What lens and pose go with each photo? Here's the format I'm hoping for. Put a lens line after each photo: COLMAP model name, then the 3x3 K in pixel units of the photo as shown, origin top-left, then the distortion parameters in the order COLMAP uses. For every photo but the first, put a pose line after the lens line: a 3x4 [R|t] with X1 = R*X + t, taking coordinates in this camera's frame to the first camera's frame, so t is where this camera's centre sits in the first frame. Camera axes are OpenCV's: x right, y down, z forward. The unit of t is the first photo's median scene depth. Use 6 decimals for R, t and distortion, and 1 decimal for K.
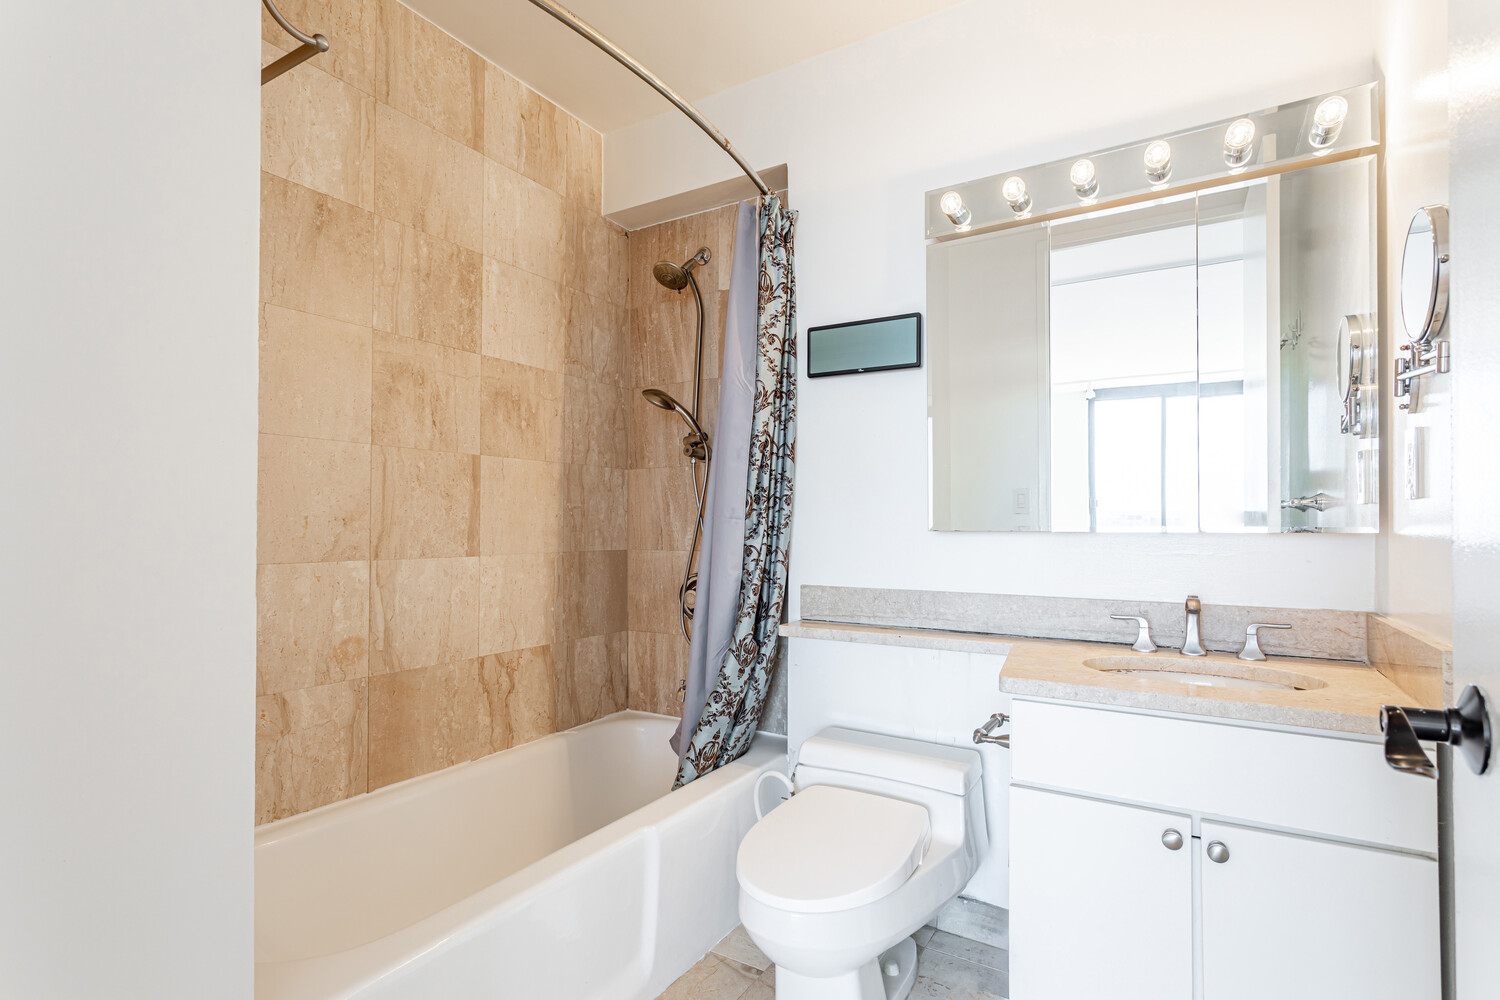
lens RADIAL K [[728.4, 0, 803.5], [0, 728.4, 505.5], [0, 0, 1]] dist [-0.002262, 0.002822]
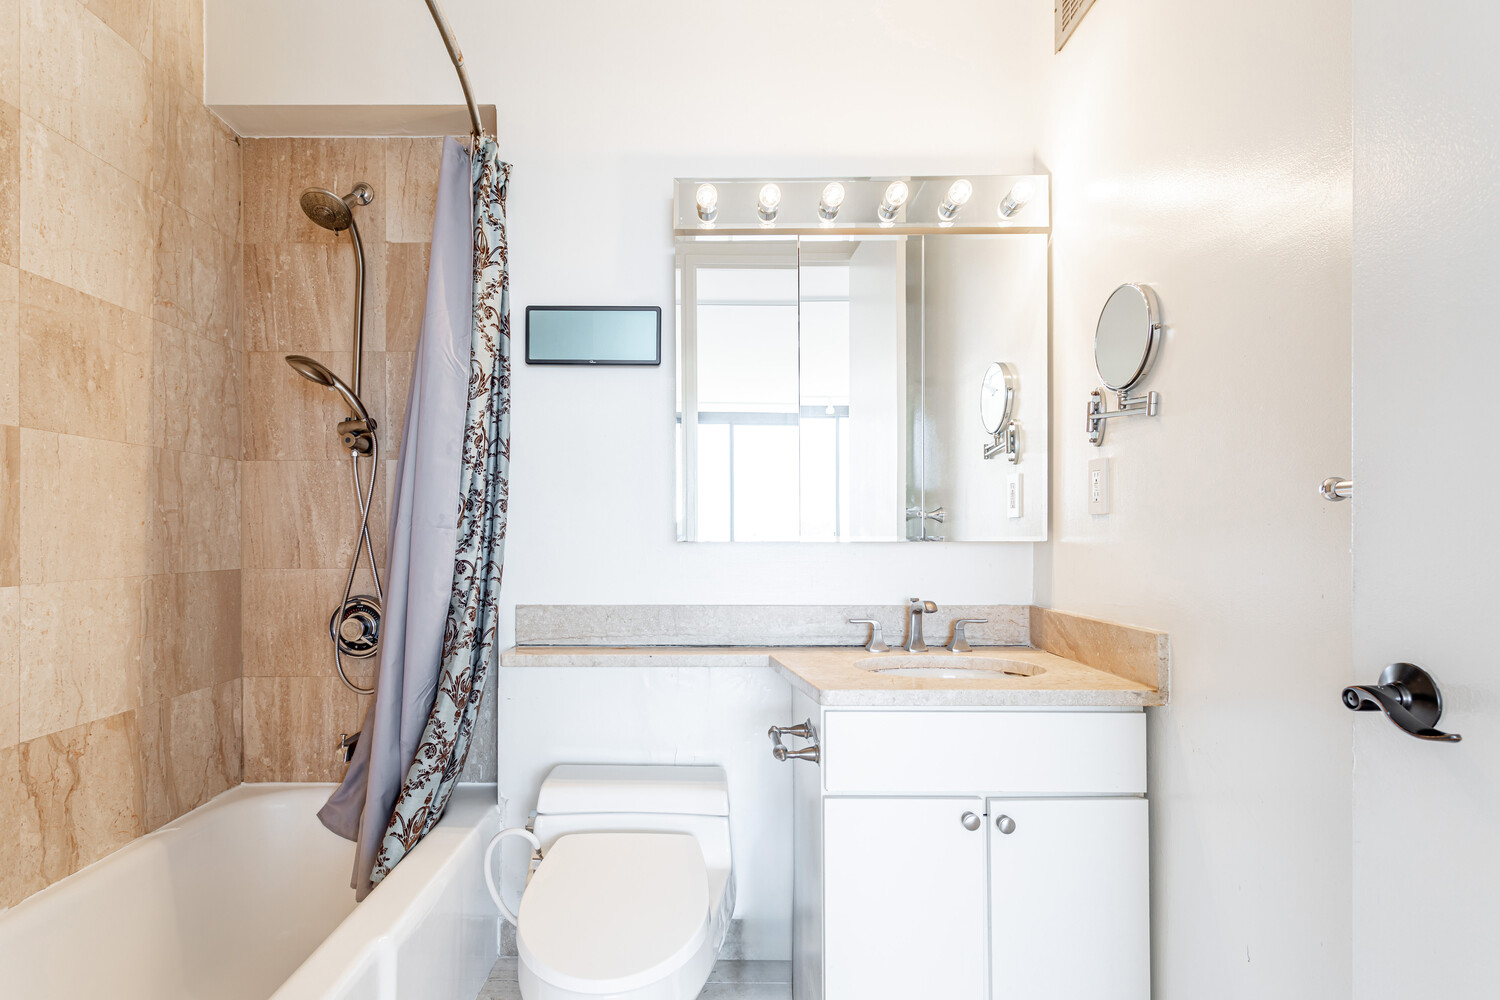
lens RADIAL K [[728.4, 0, 735.9], [0, 728.4, 526.3], [0, 0, 1]] dist [-0.002262, 0.002822]
pose [[0.871269, 0.003789, 0.490792, -0.203123], [-0.012186, 0.999829, 0.013914, 0.000950], [-0.490655, -0.018103, 0.871166, 0.131140]]
